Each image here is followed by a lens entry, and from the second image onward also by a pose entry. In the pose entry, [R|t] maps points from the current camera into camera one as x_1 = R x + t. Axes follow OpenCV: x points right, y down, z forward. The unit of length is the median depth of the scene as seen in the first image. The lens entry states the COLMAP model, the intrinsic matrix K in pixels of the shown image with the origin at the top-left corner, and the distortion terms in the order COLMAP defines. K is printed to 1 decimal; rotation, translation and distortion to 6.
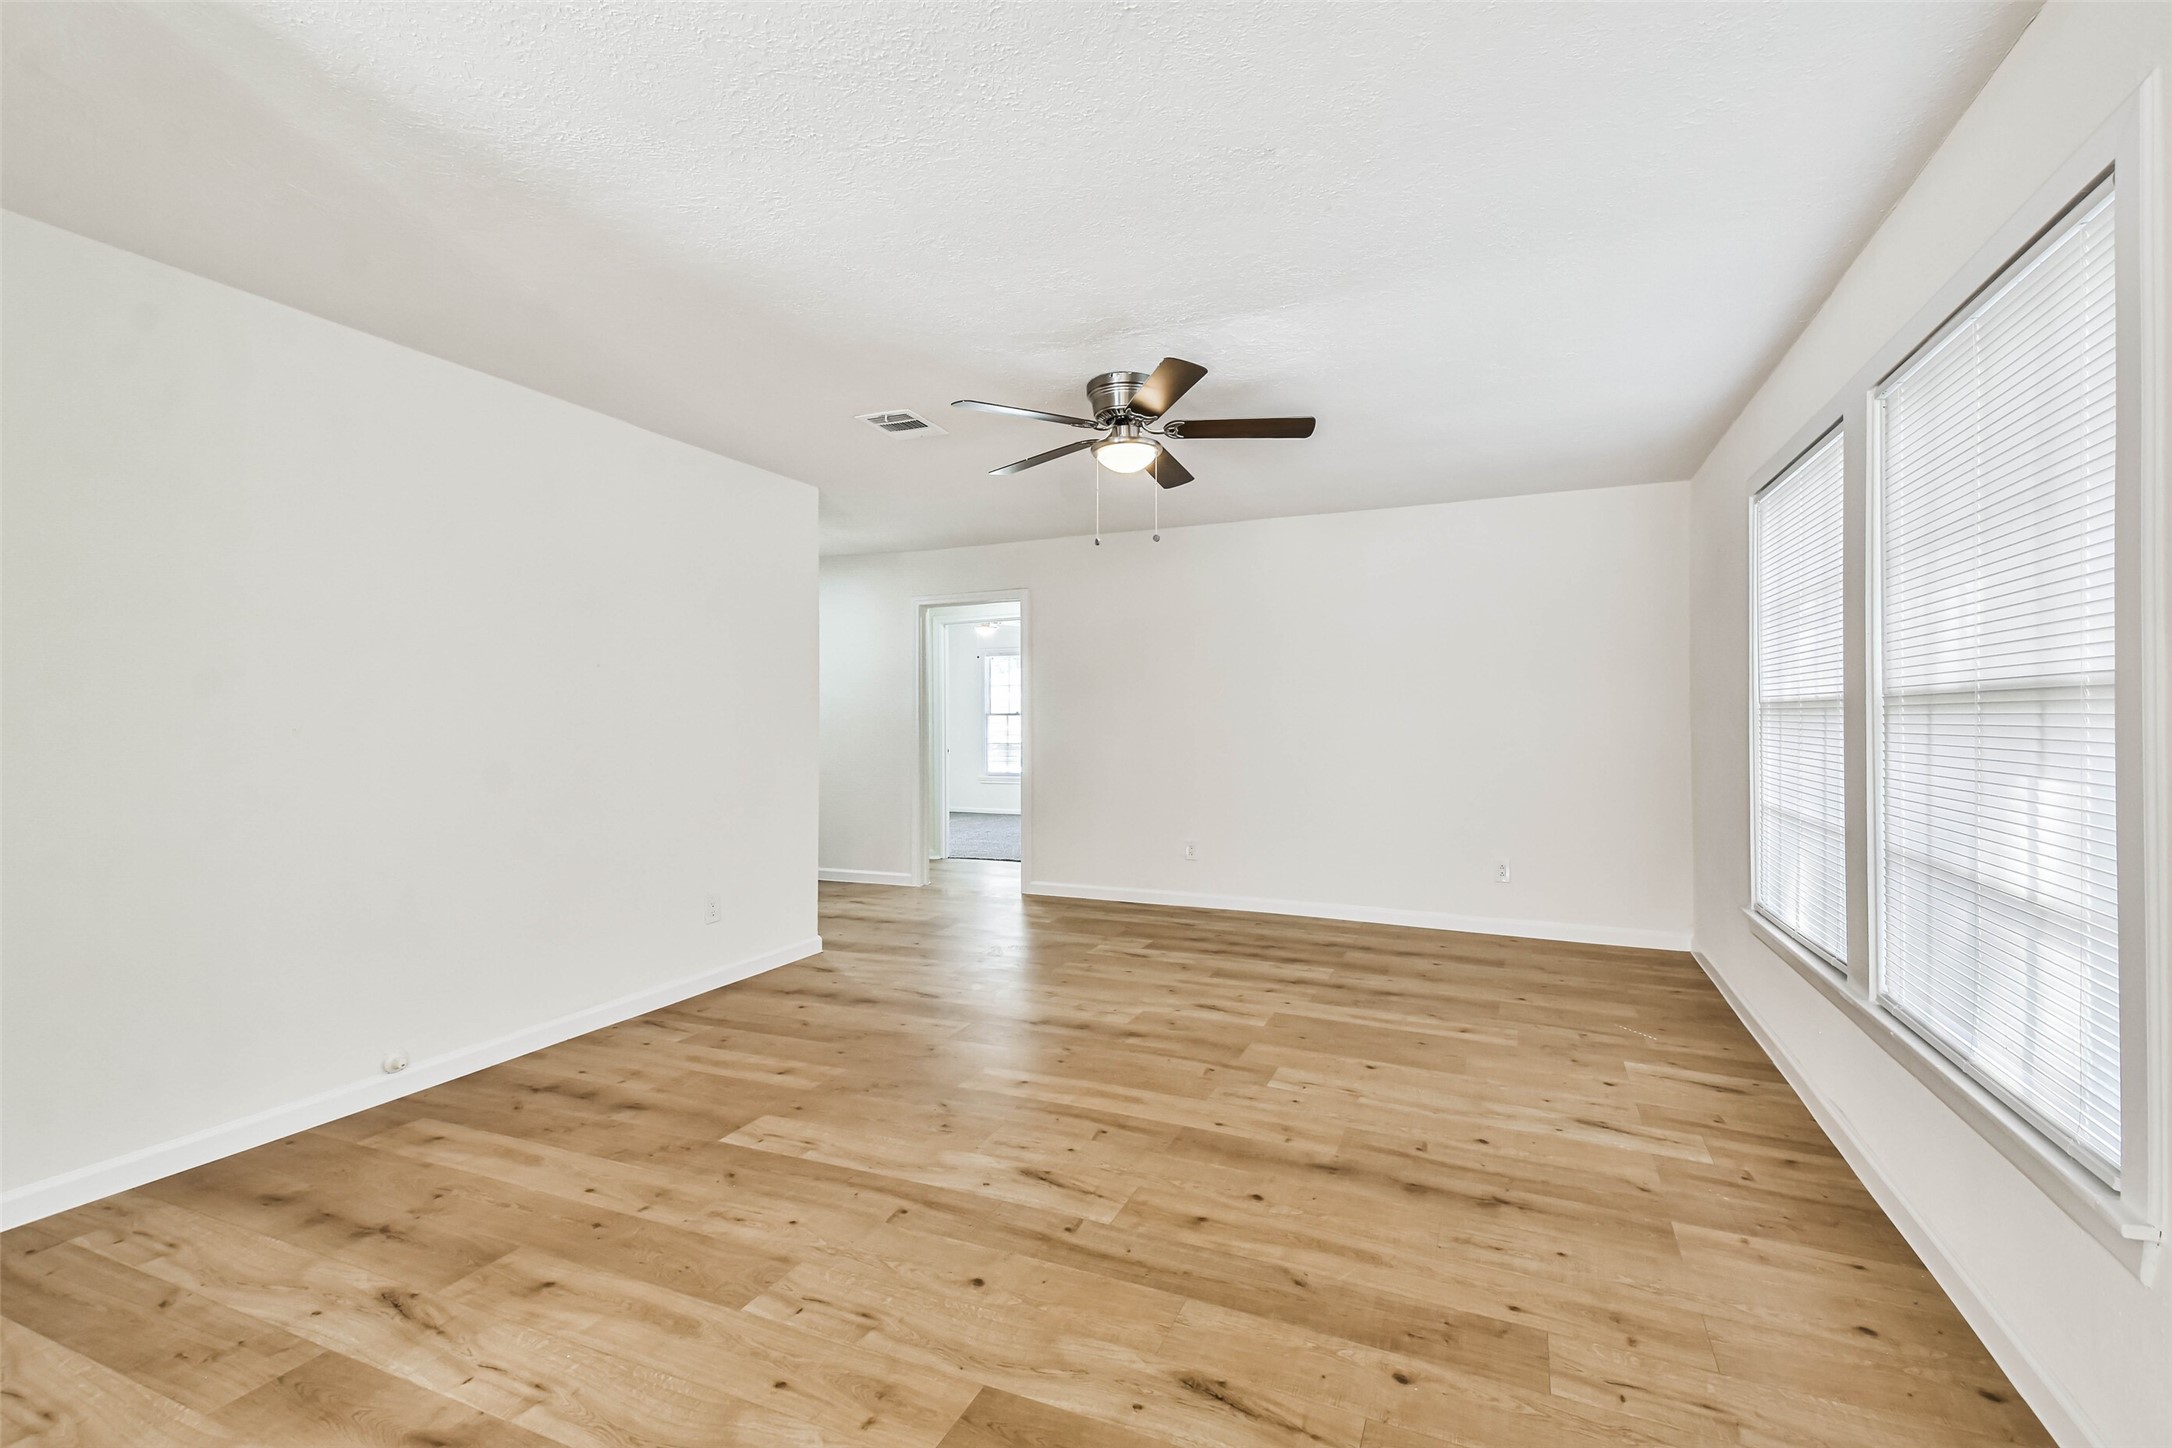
lens RADIAL K [[961.3, 0, 1090.8], [0, 961.3, 707.6], [0, 0, 1]] dist [0.076983, -0.040647]
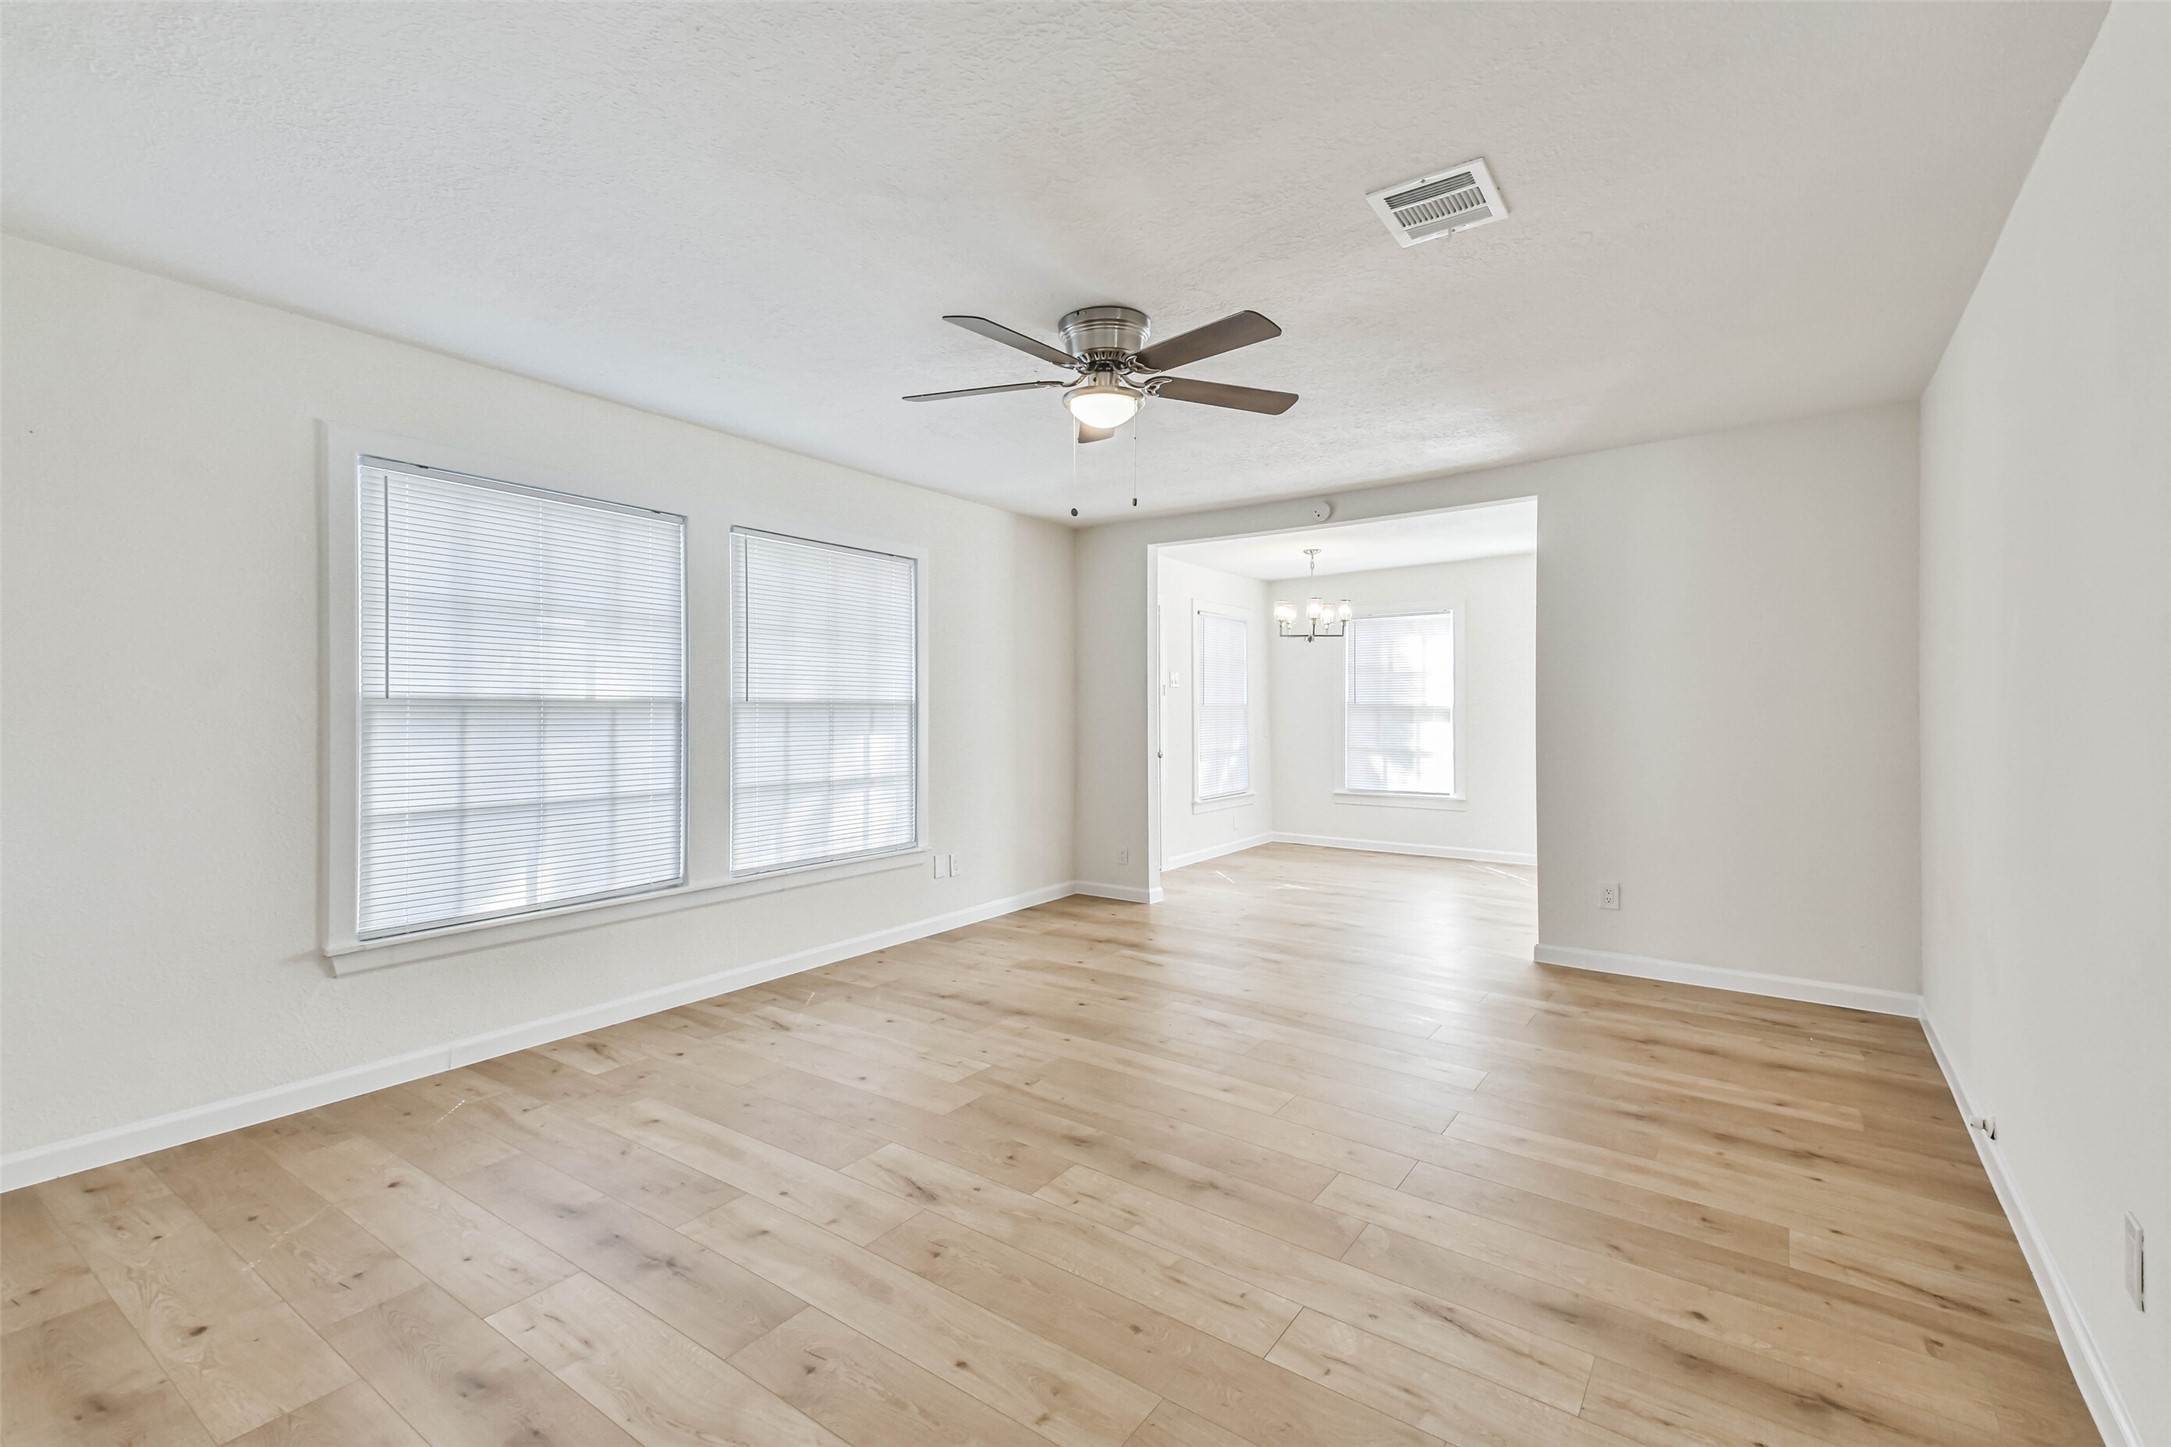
lens RADIAL K [[960.8, 0, 1090.3], [0, 960.8, 707.1], [0, 0, 1]] dist [0.076983, -0.040647]
pose [[-0.979651, 0.005286, 0.200640, -0.142257], [0.001852, 0.999849, -0.017301, 0.022636], [-0.200701, -0.016577, -0.979512, 2.128082]]
